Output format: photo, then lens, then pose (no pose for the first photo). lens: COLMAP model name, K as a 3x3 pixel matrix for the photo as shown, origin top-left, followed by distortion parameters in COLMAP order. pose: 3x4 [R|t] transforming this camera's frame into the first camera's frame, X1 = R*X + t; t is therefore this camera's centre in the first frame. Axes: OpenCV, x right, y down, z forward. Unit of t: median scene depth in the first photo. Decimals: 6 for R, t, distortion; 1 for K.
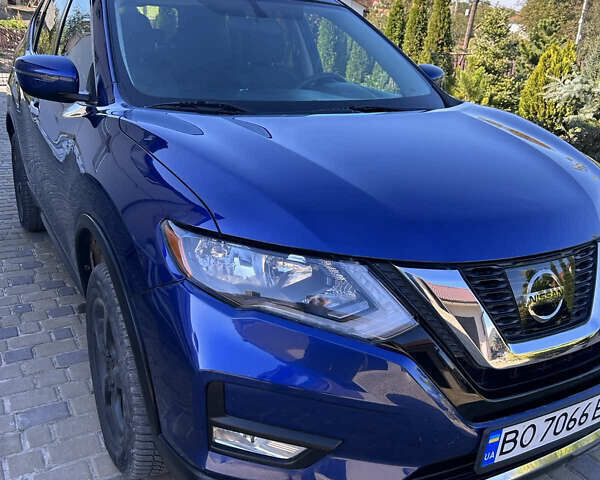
lens RADIAL K [[547.8, 0, 300.0], [0, 547.8, 240.0], [0, 0, 1]] dist [0.092717, -0.169087]
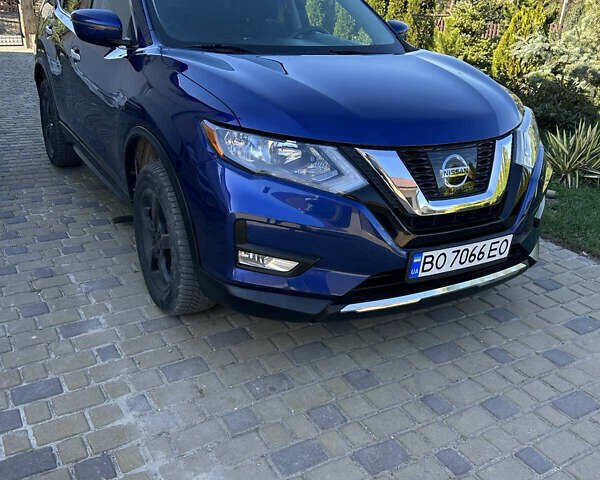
lens RADIAL K [[547.8, 0, 300.0], [0, 547.8, 240.0], [0, 0, 1]] dist [0.092717, -0.169087]
pose [[0.999784, -0.003542, 0.020500, -0.011662], [0.002346, 0.998309, 0.058082, 0.176057], [-0.020671, -0.058021, 0.998101, -0.450951]]
